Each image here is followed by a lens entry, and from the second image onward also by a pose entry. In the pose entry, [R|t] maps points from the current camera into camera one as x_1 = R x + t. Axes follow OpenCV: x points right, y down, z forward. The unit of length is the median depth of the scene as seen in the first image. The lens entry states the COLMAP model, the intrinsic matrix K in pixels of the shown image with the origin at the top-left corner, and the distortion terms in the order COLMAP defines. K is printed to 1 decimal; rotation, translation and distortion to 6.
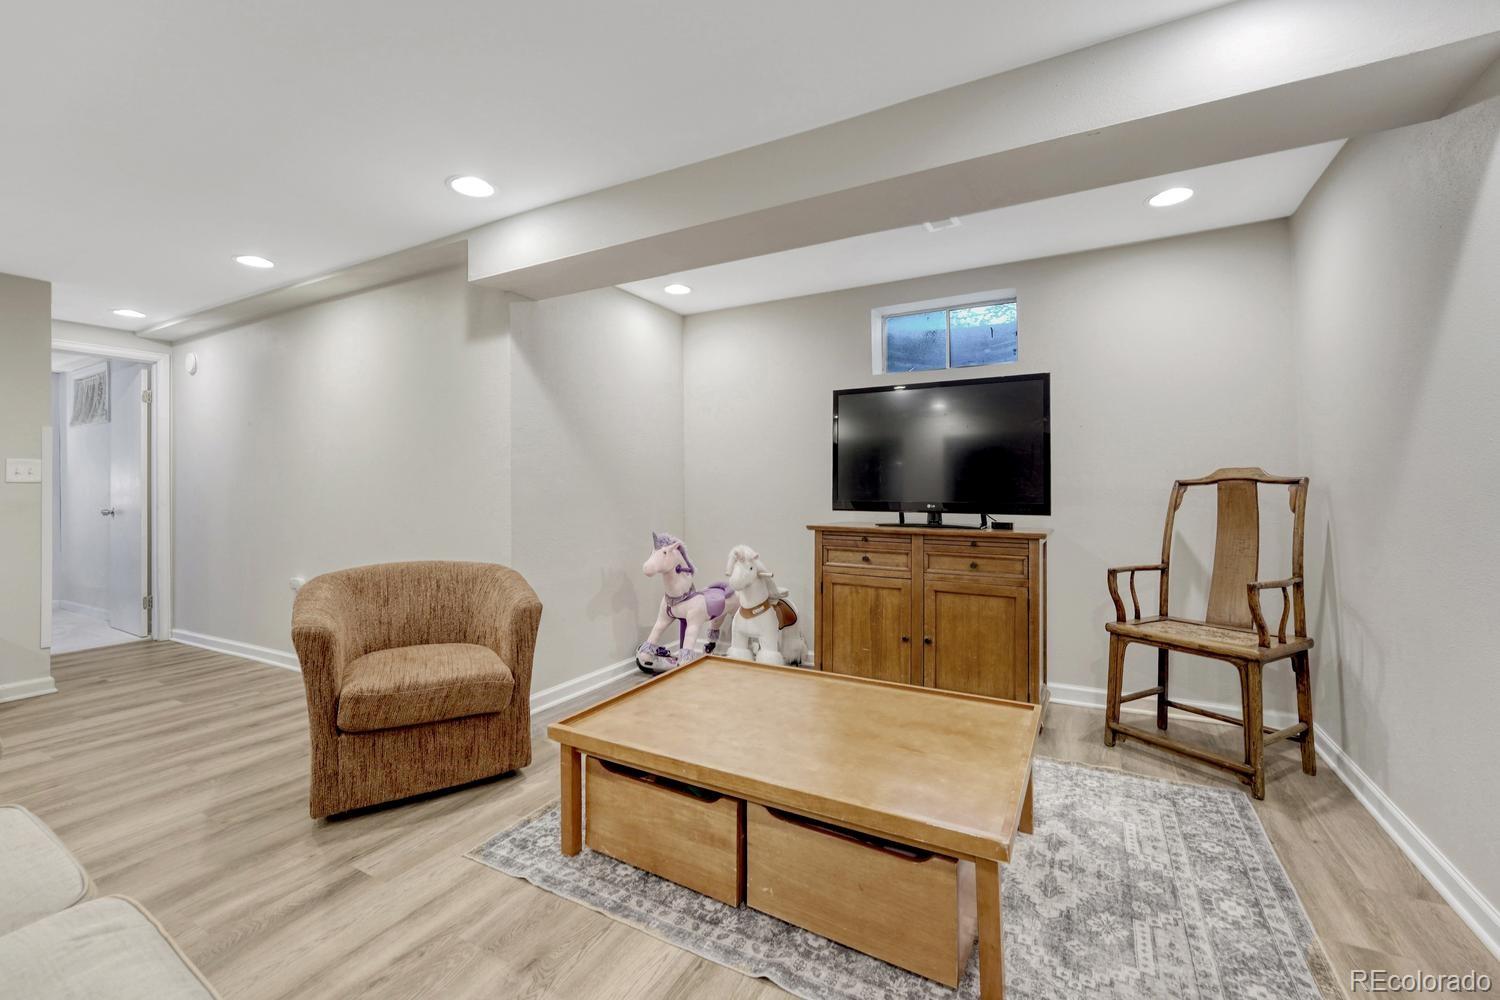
lens RADIAL K [[633.8, 0, 745.9], [0, 633.8, 493.9], [0, 0, 1]] dist [-0.003014, -0.000119]
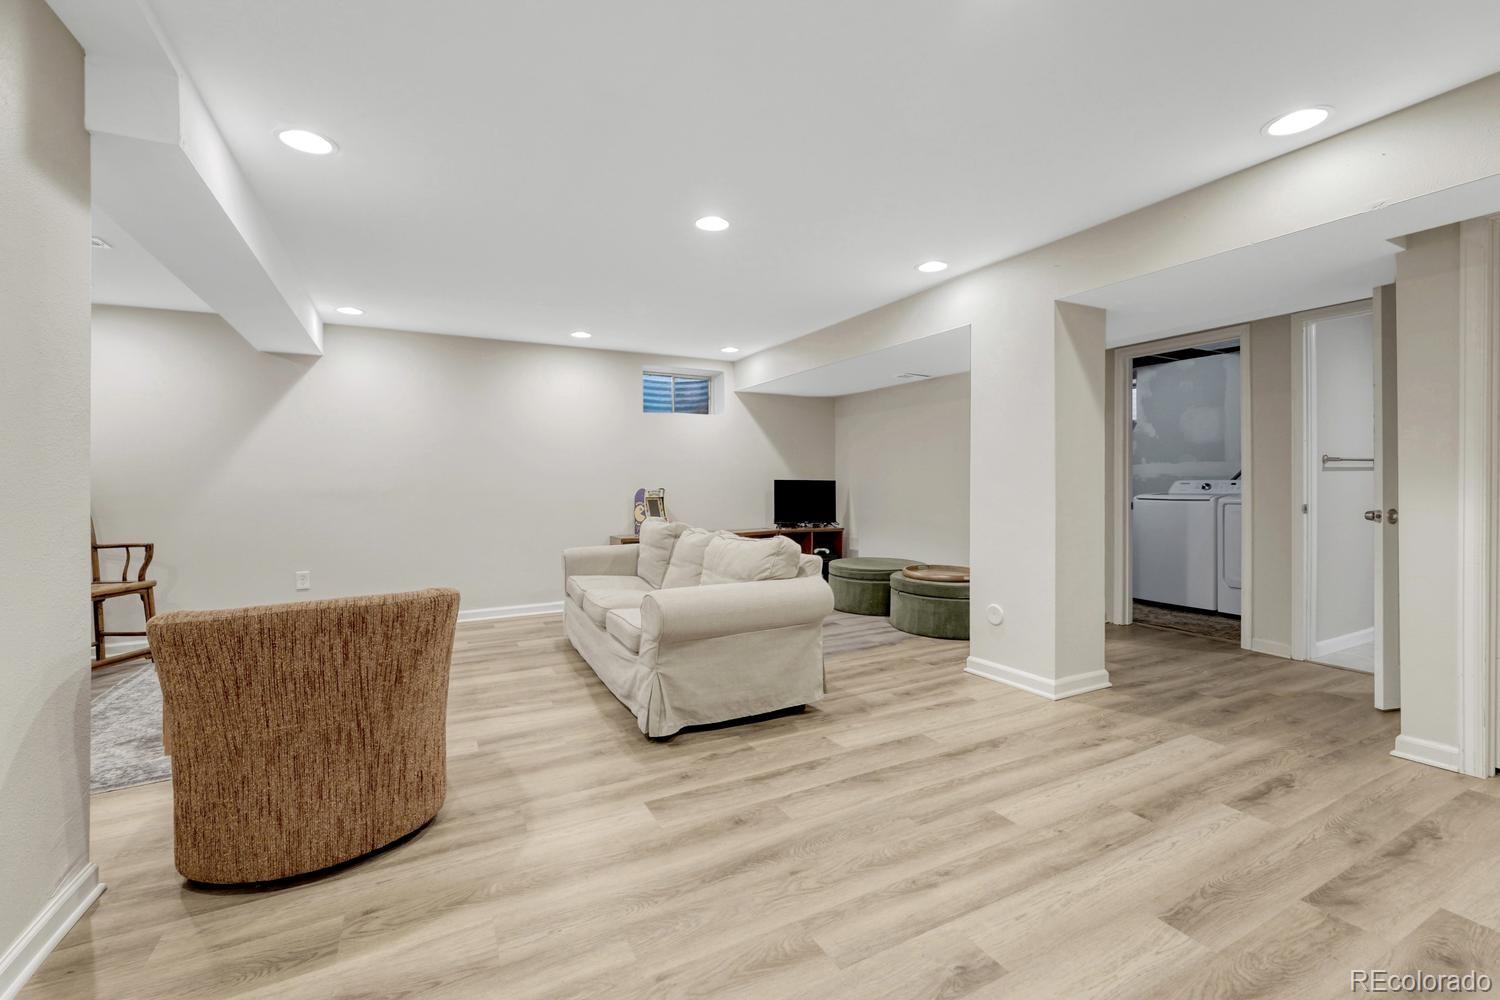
lens RADIAL K [[633.8, 0, 745.9], [0, 633.8, 493.9], [0, 0, 1]] dist [-0.003014, -0.000119]
pose [[-0.836349, 0.001491, 0.548196, -1.395229], [0.018146, 0.999524, 0.024966, -0.011204], [-0.547897, 0.030827, -0.835978, 1.346168]]
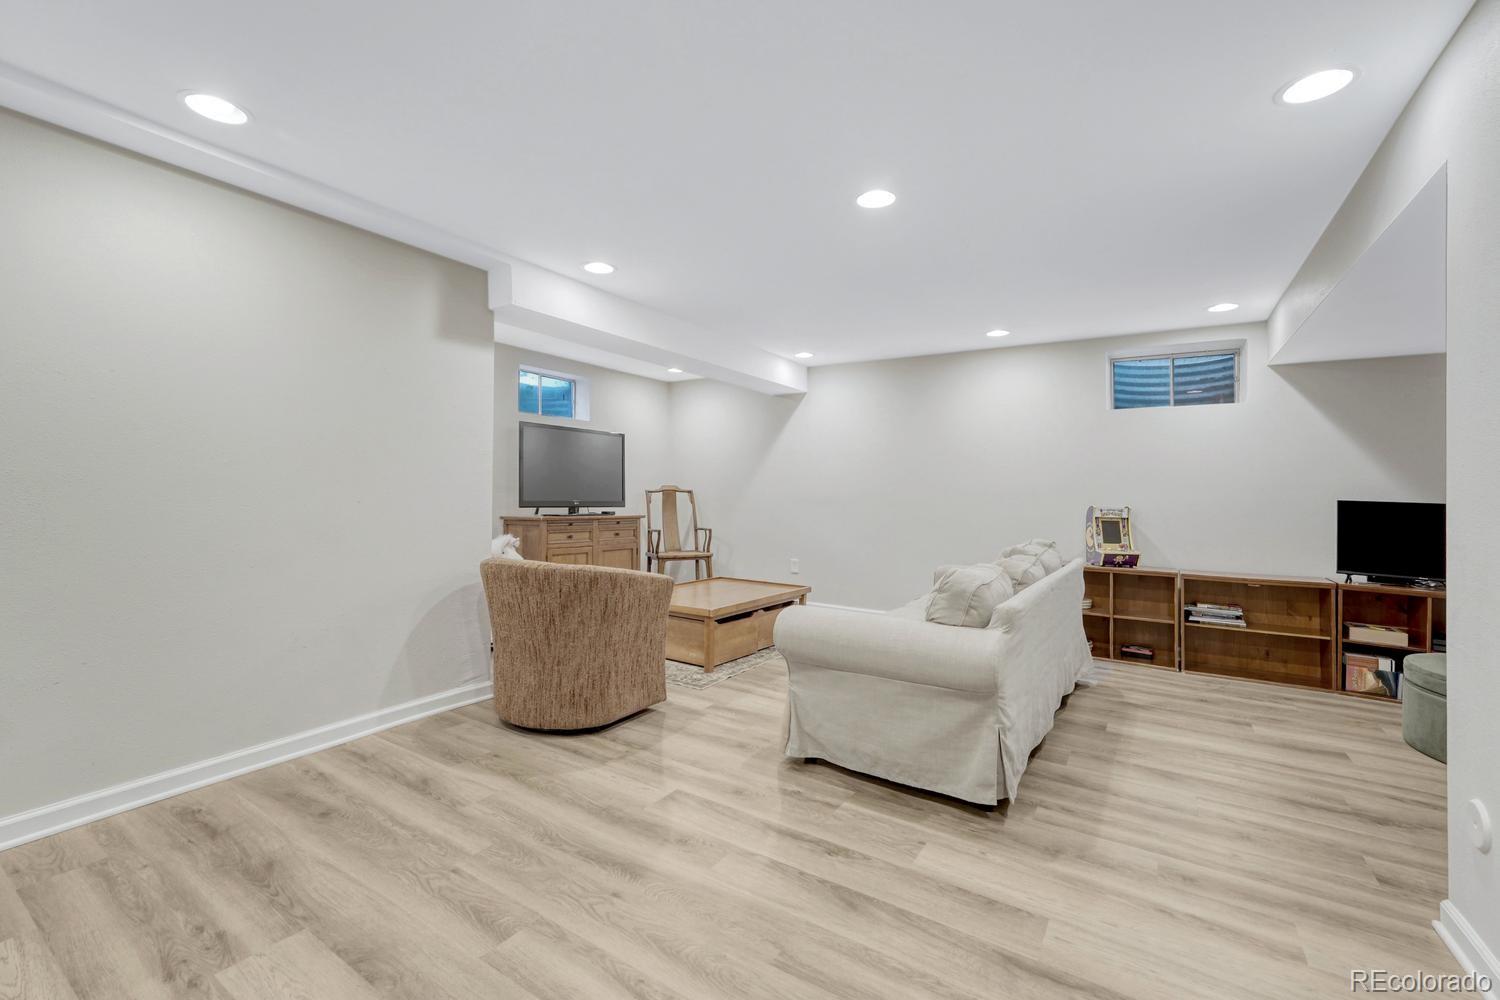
lens RADIAL K [[640.0, 0, 752.8], [0, 640.0, 495.5], [0, 0, 1]] dist [0.002958, 0.000259]
pose [[0.068210, -0.000853, 0.997671, -1.742906], [-0.005014, 0.999987, 0.001198, -0.007206], [-0.997658, -0.005084, 0.068205, 0.537346]]
